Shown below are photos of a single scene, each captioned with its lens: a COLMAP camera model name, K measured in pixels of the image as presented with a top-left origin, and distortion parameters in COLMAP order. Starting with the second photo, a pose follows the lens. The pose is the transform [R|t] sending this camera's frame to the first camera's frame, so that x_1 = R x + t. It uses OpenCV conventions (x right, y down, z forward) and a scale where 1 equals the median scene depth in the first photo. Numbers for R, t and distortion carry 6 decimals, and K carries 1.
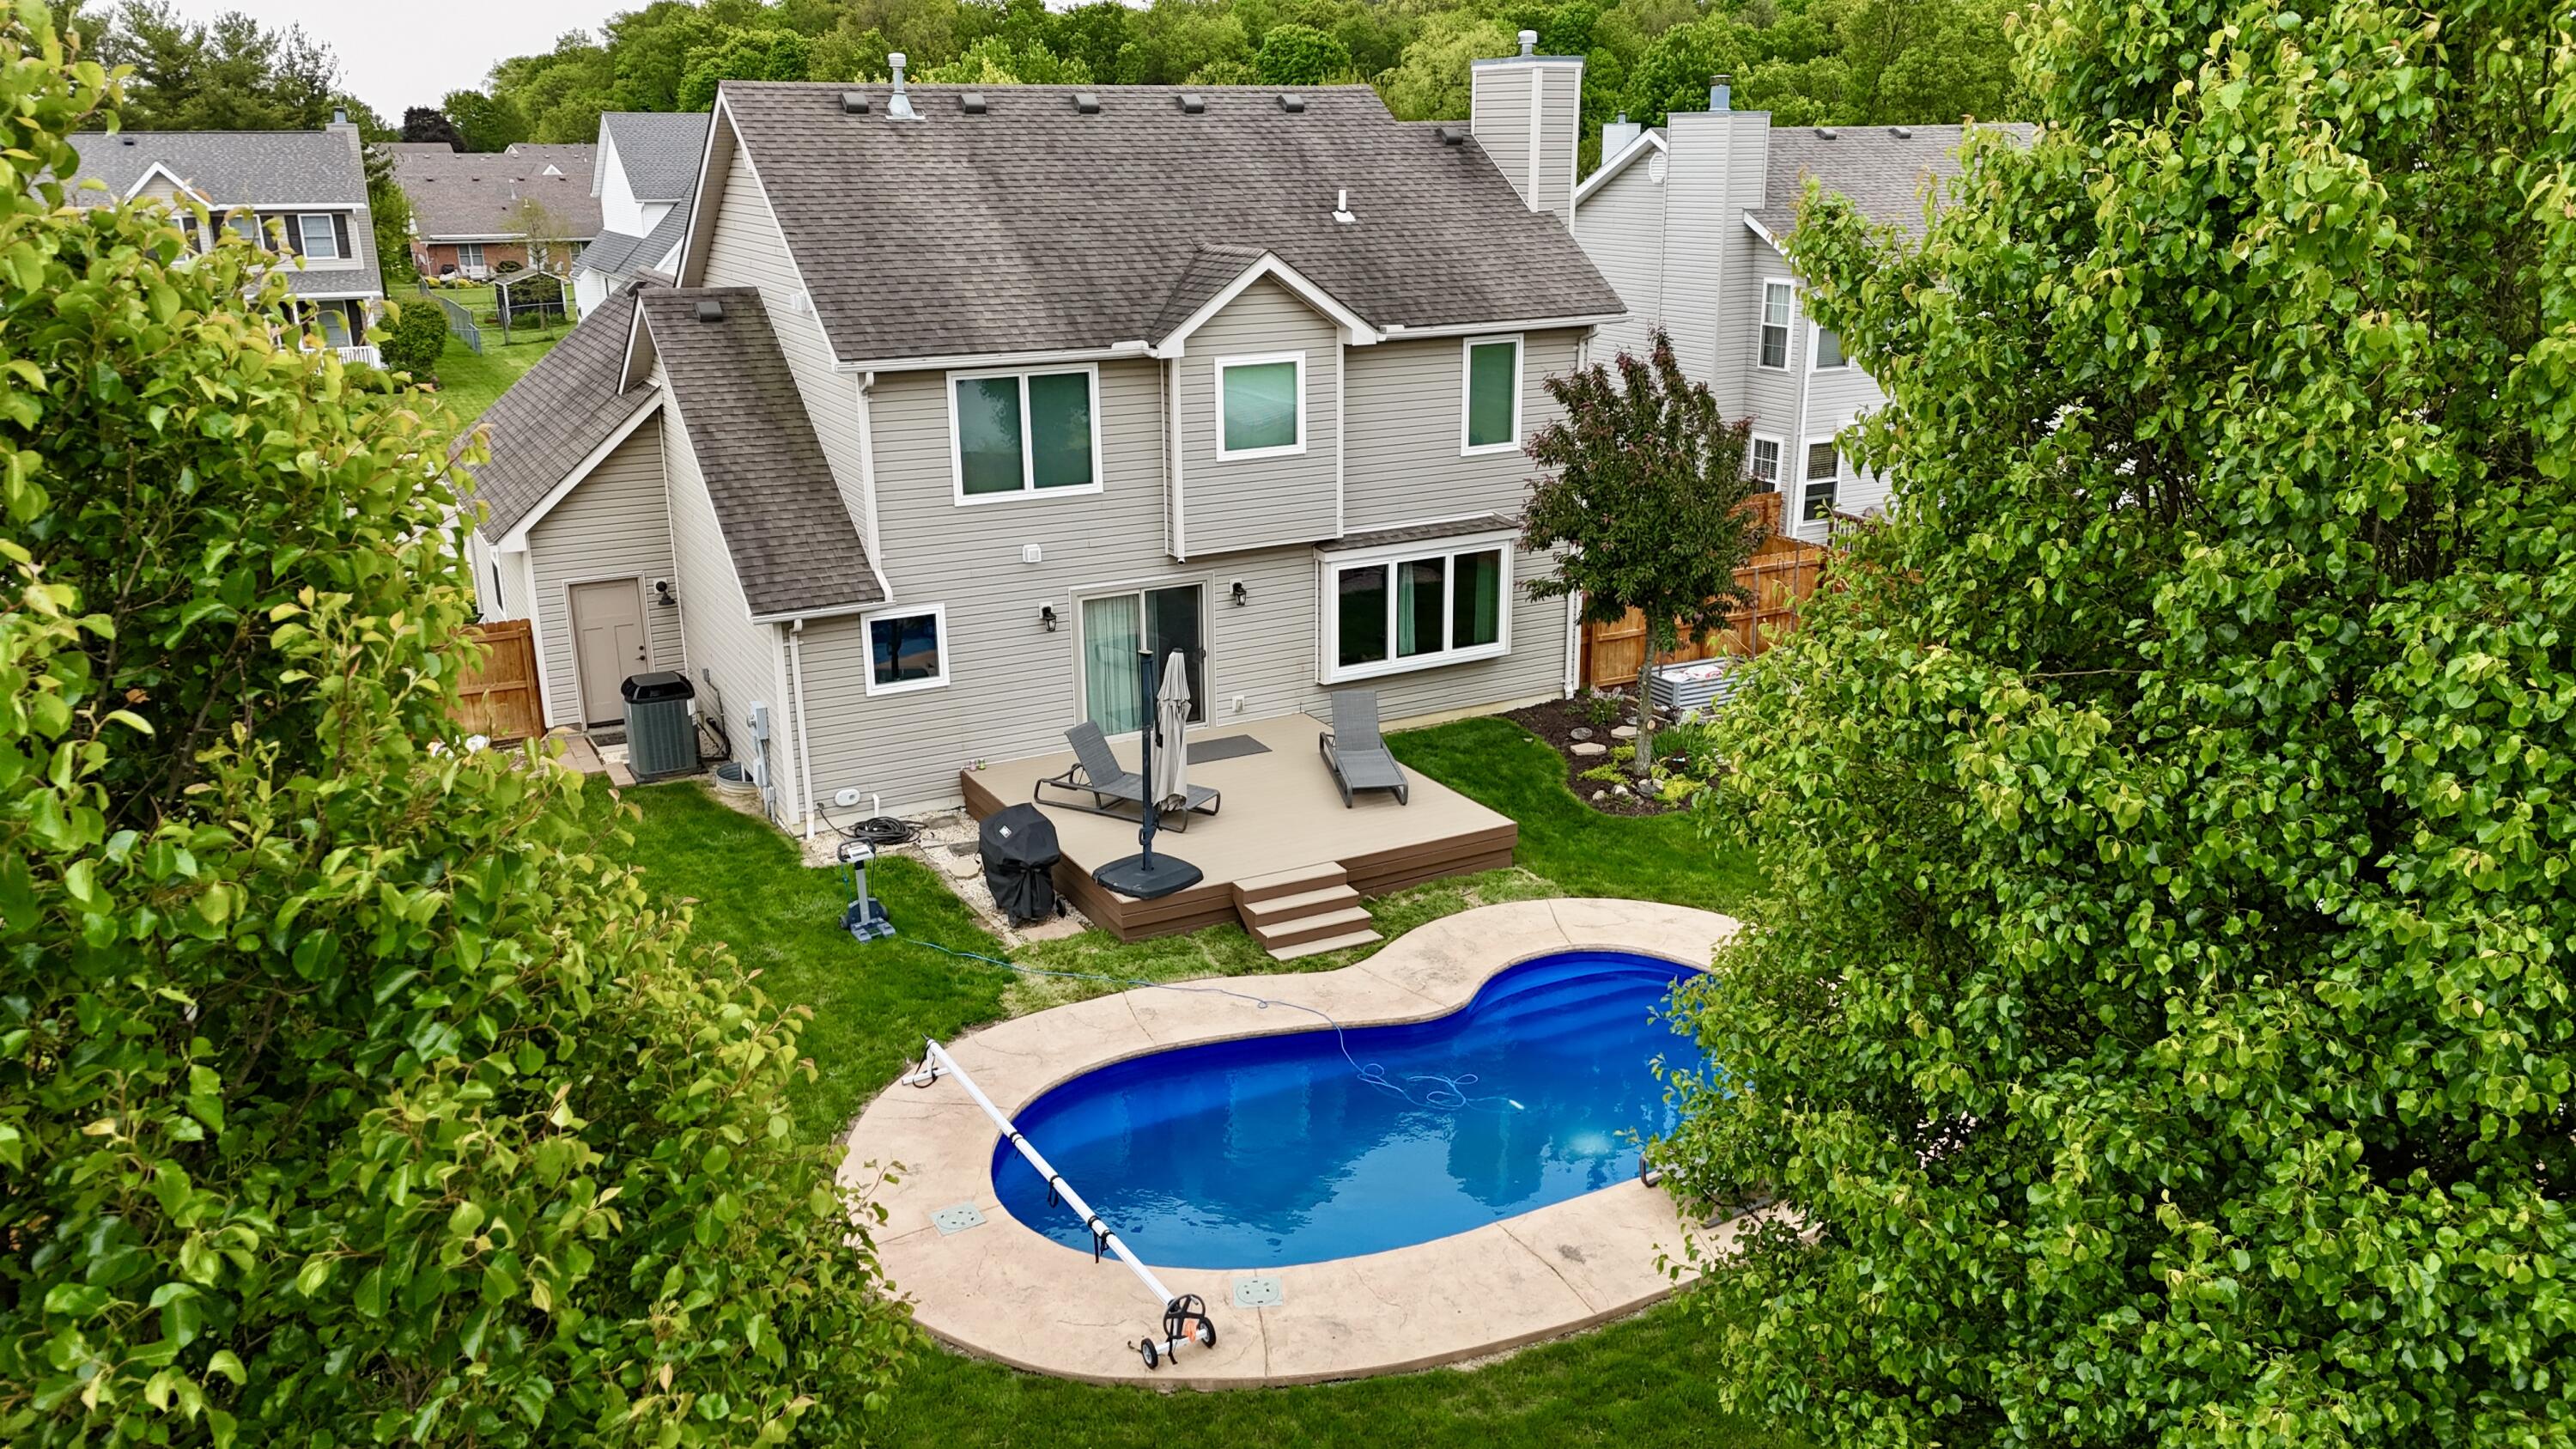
lens RADIAL K [[1886.4, 0, 1288.0], [0, 1886.4, 724.5], [0, 0, 1]] dist [0.072421, -0.073050]
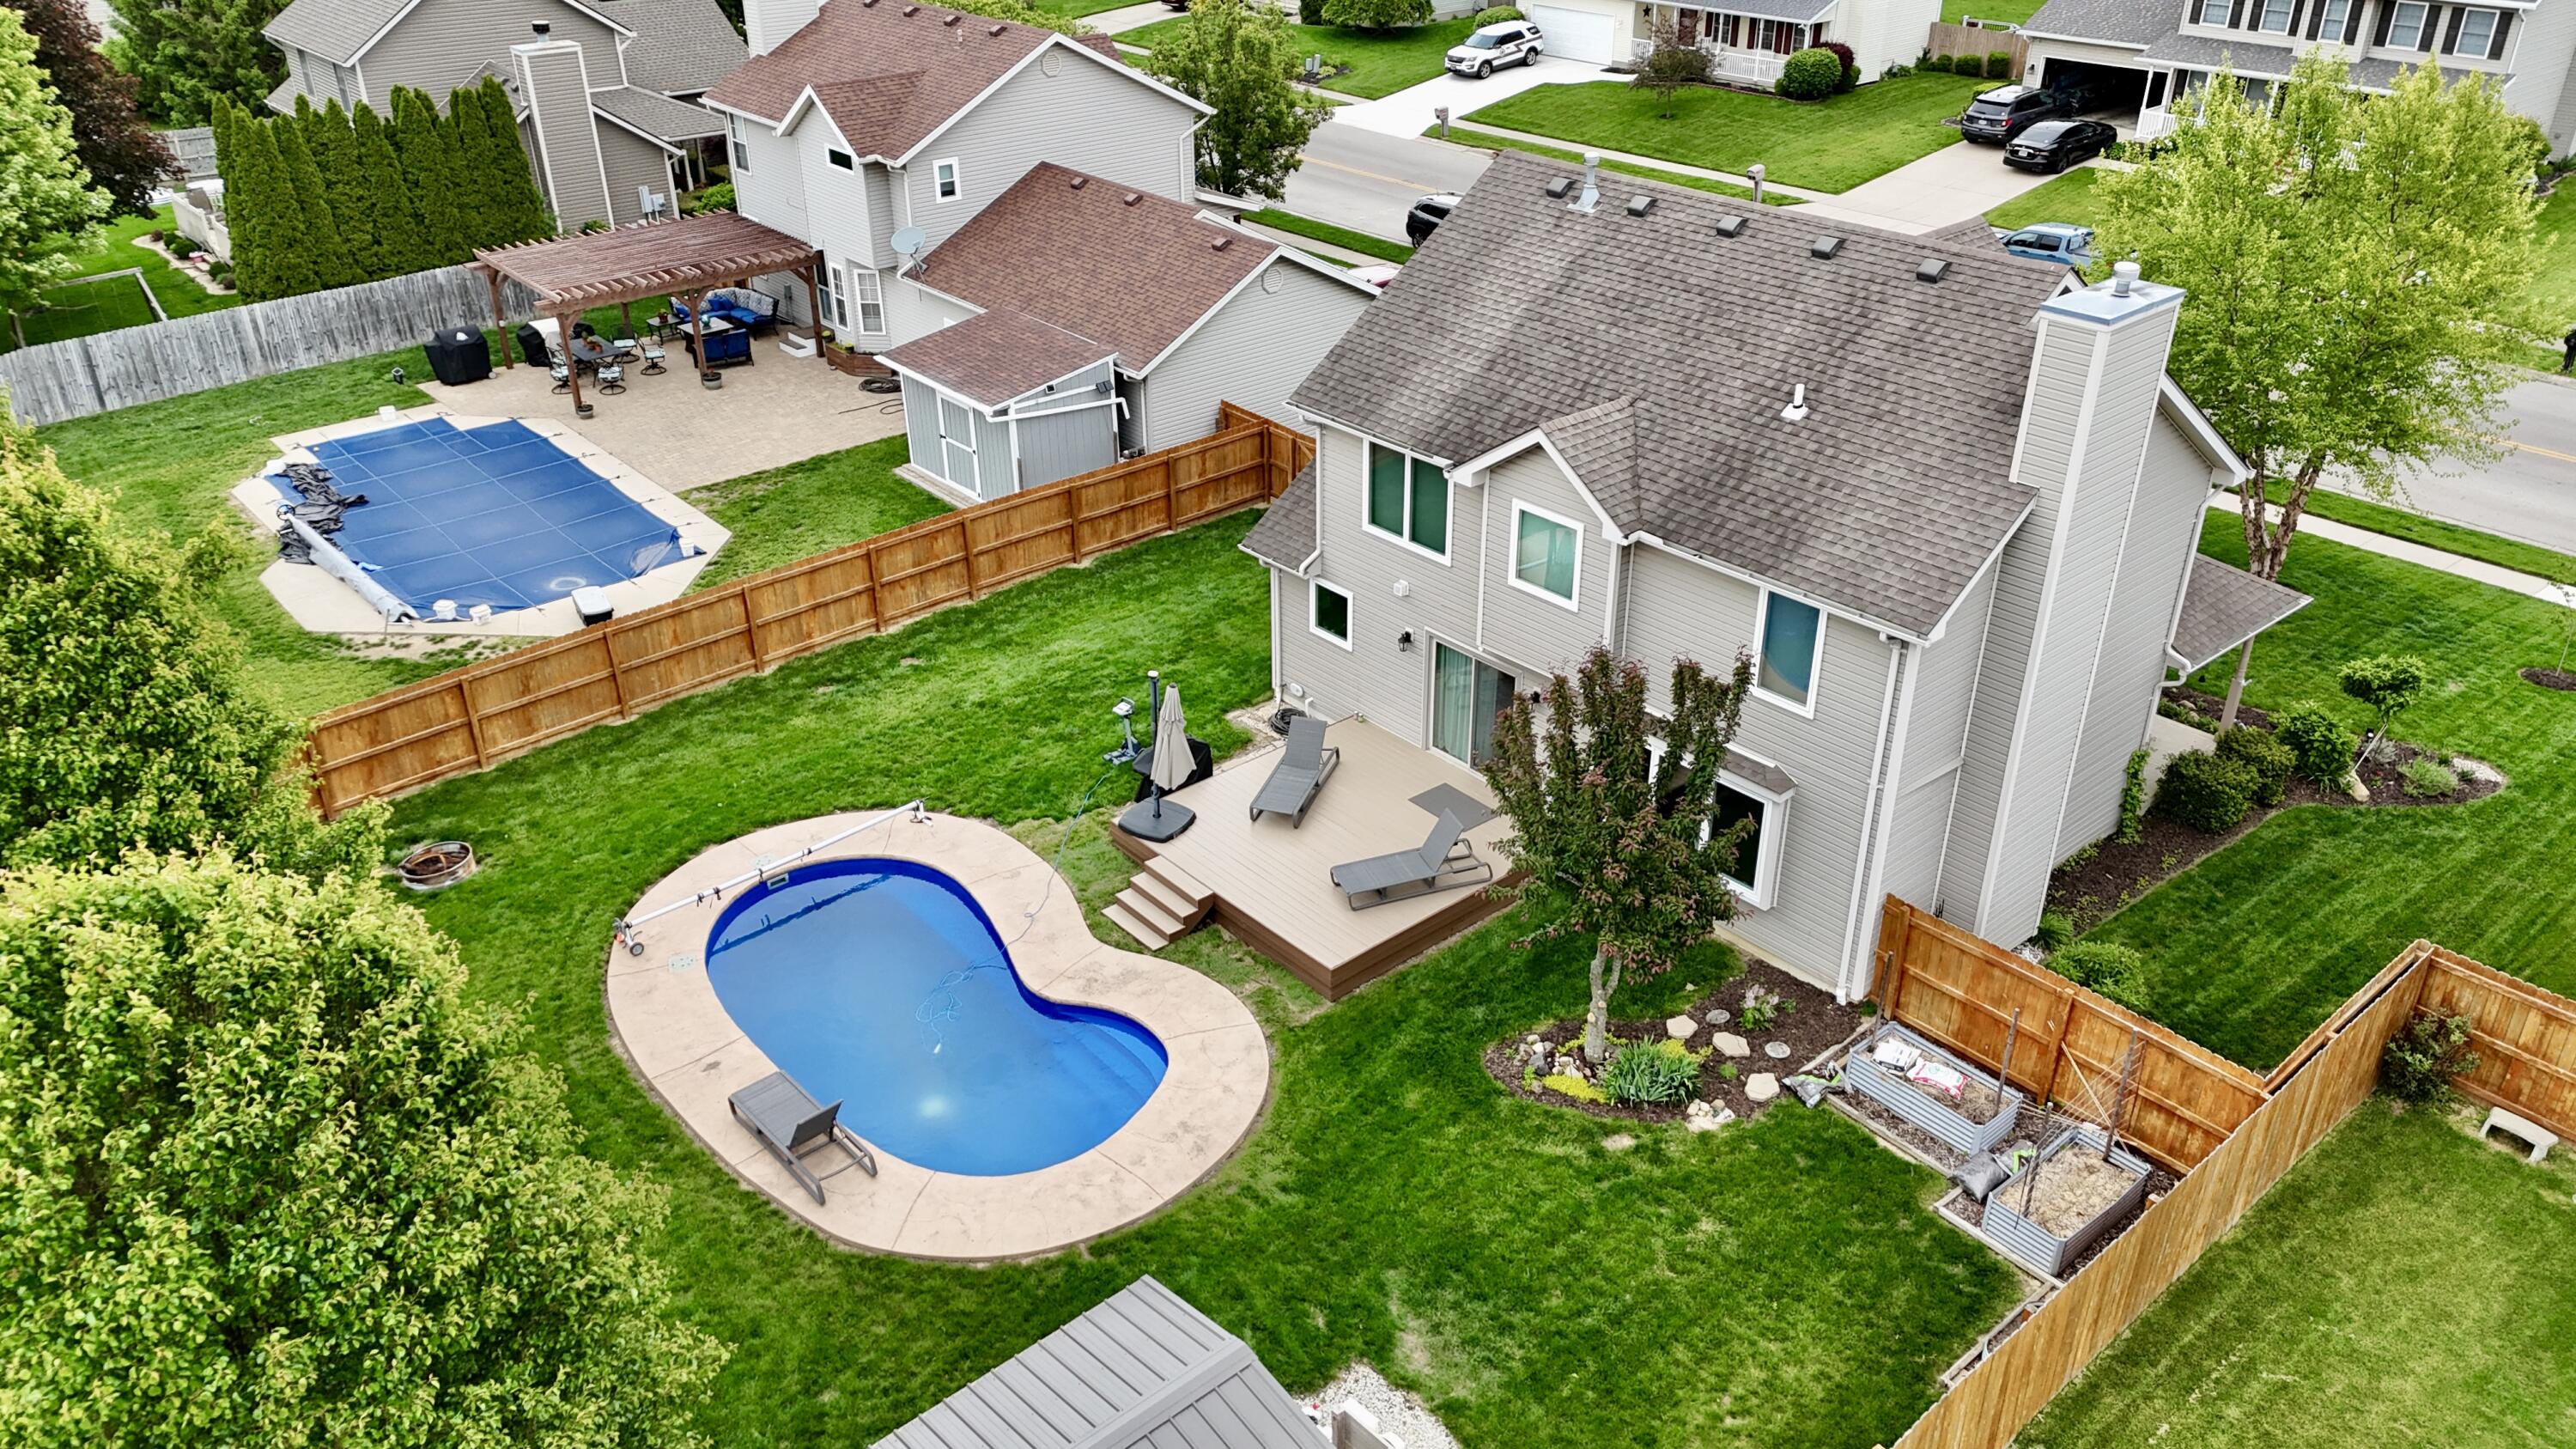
lens RADIAL K [[1886.4, 0, 1288.0], [0, 1886.4, 724.5], [0, 0, 1]] dist [0.072421, -0.073050]
pose [[0.212559, 0.474440, -0.854240, 0.949776], [-0.284076, 0.866462, 0.410542, -0.500503], [0.934944, 0.155405, 0.318951, 0.550077]]
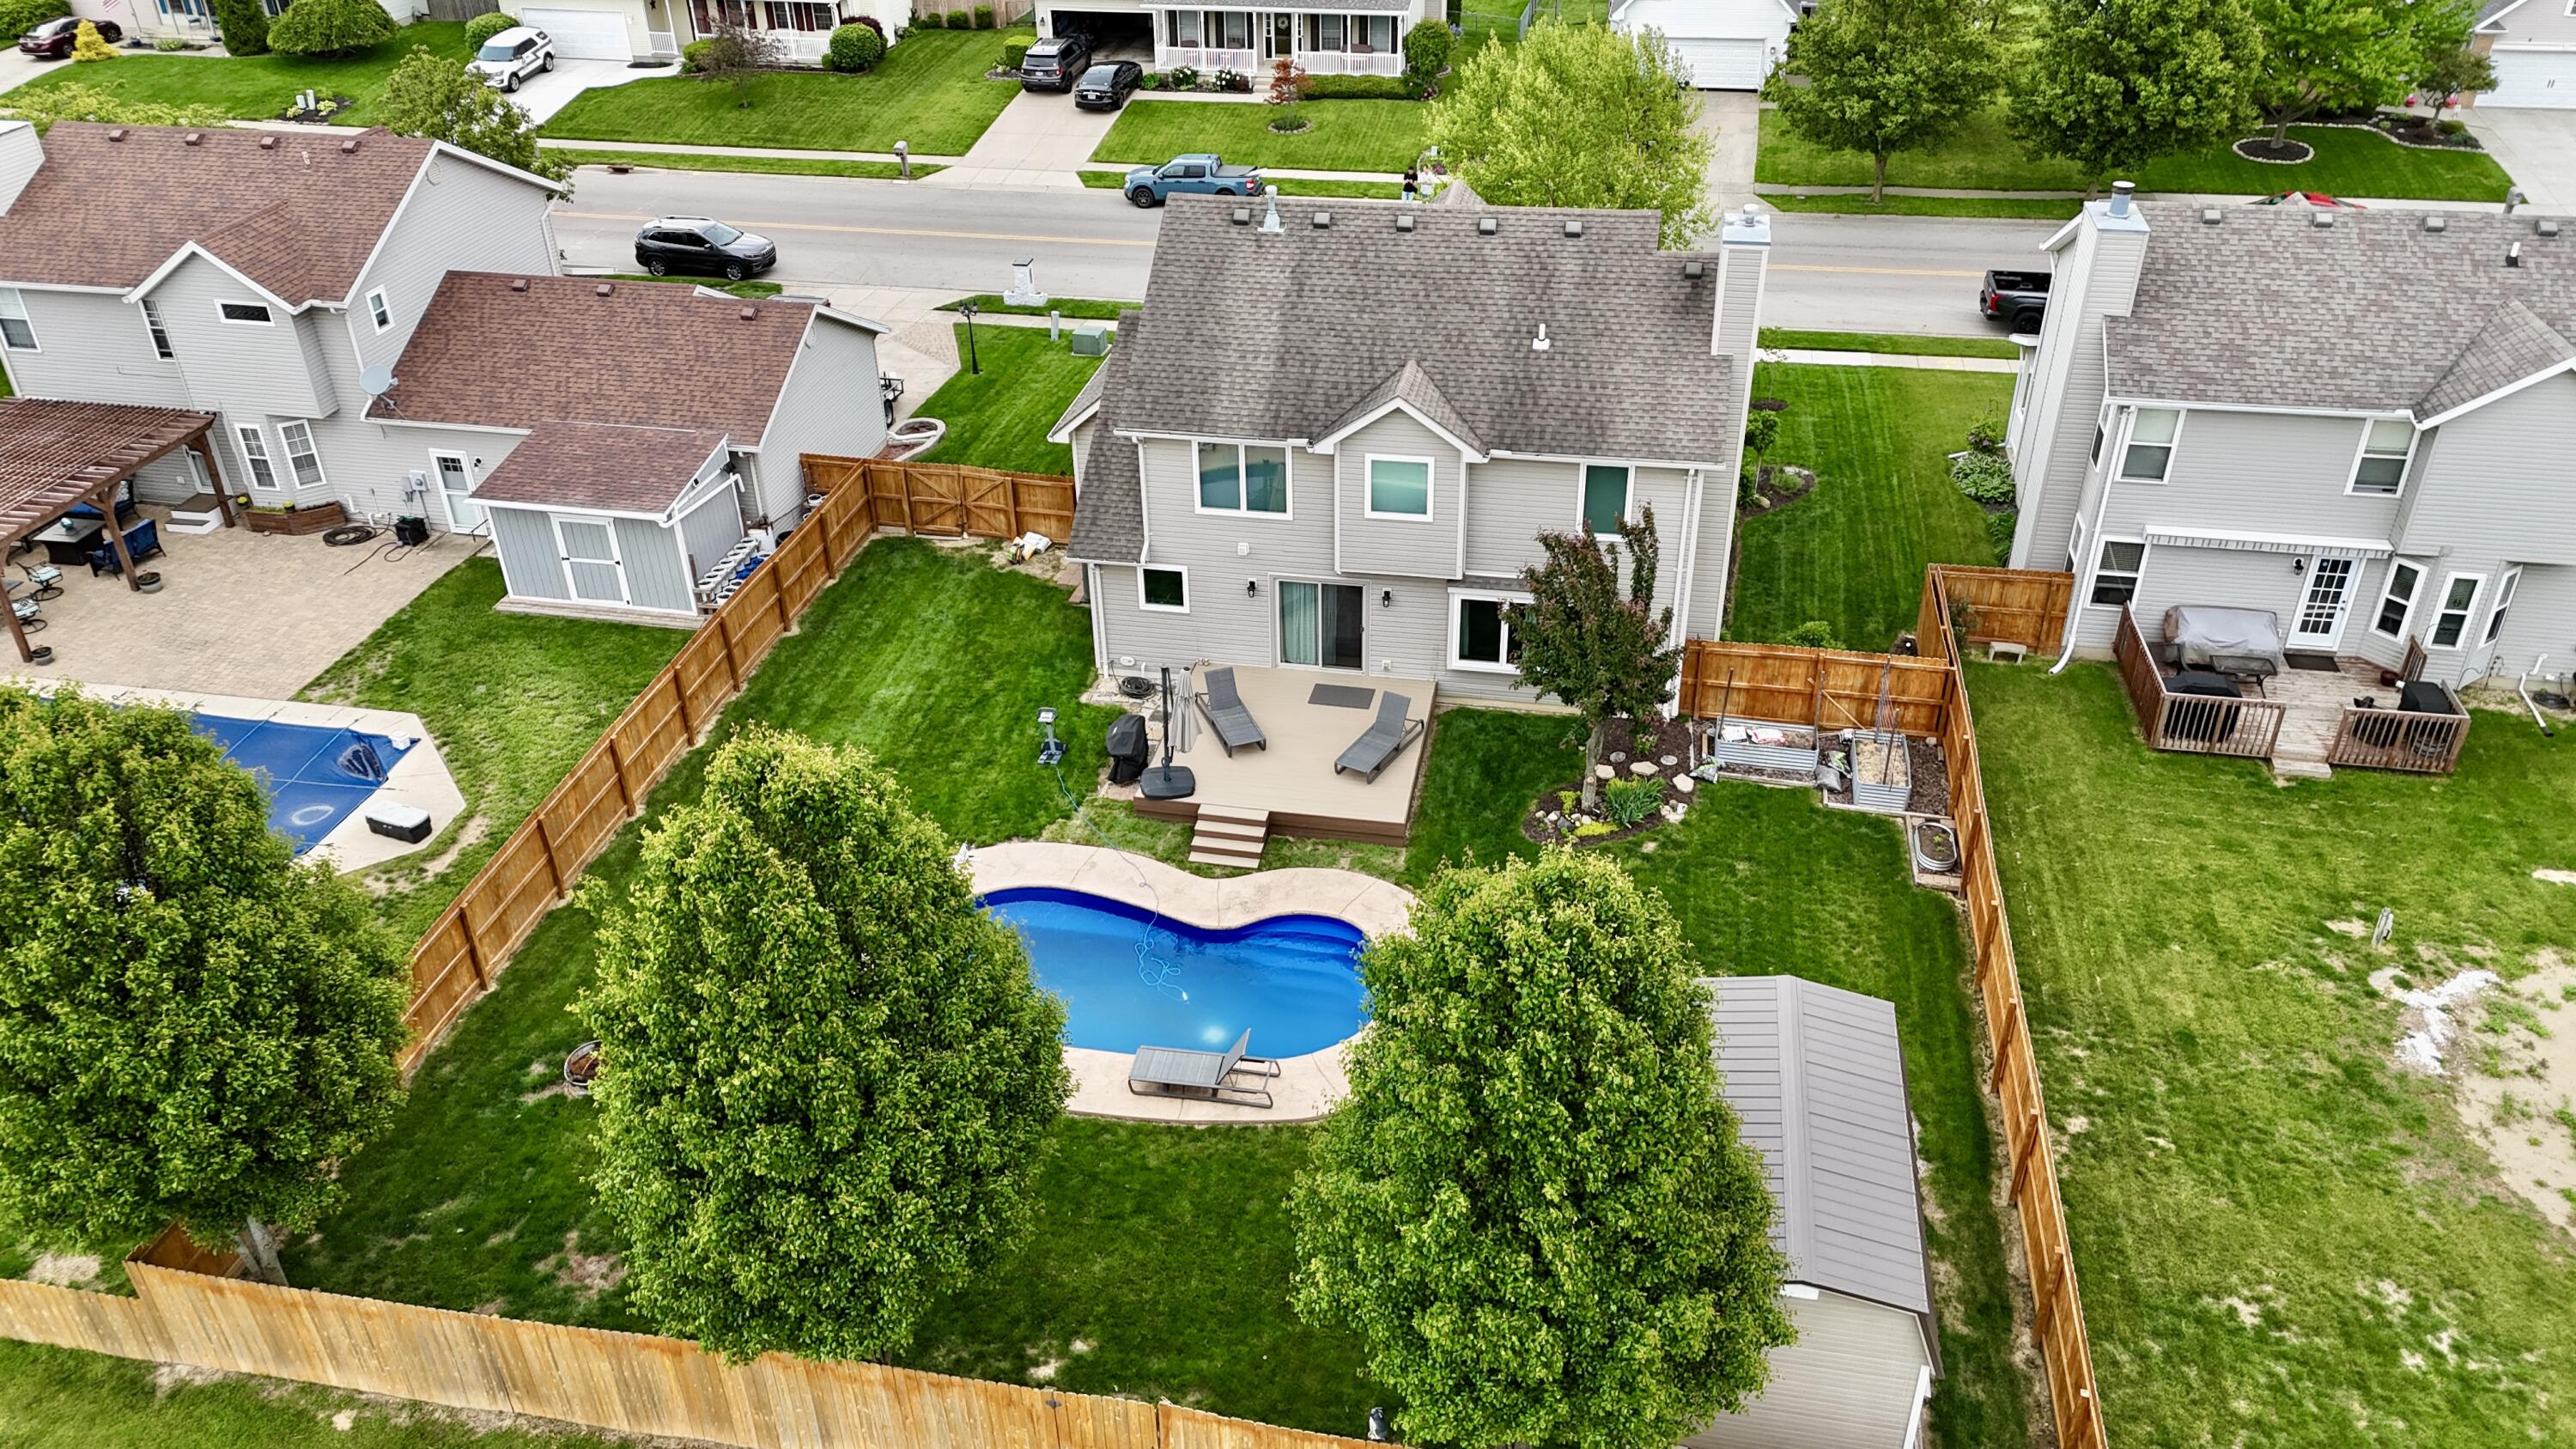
lens RADIAL K [[1886.4, 0, 1288.0], [0, 1886.4, 724.5], [0, 0, 1]] dist [0.072421, -0.073050]
pose [[0.773240, 0.328417, -0.542441, 0.794387], [-0.178542, 0.933582, 0.310721, -0.449054], [0.608459, -0.143414, 0.780519, -0.224270]]
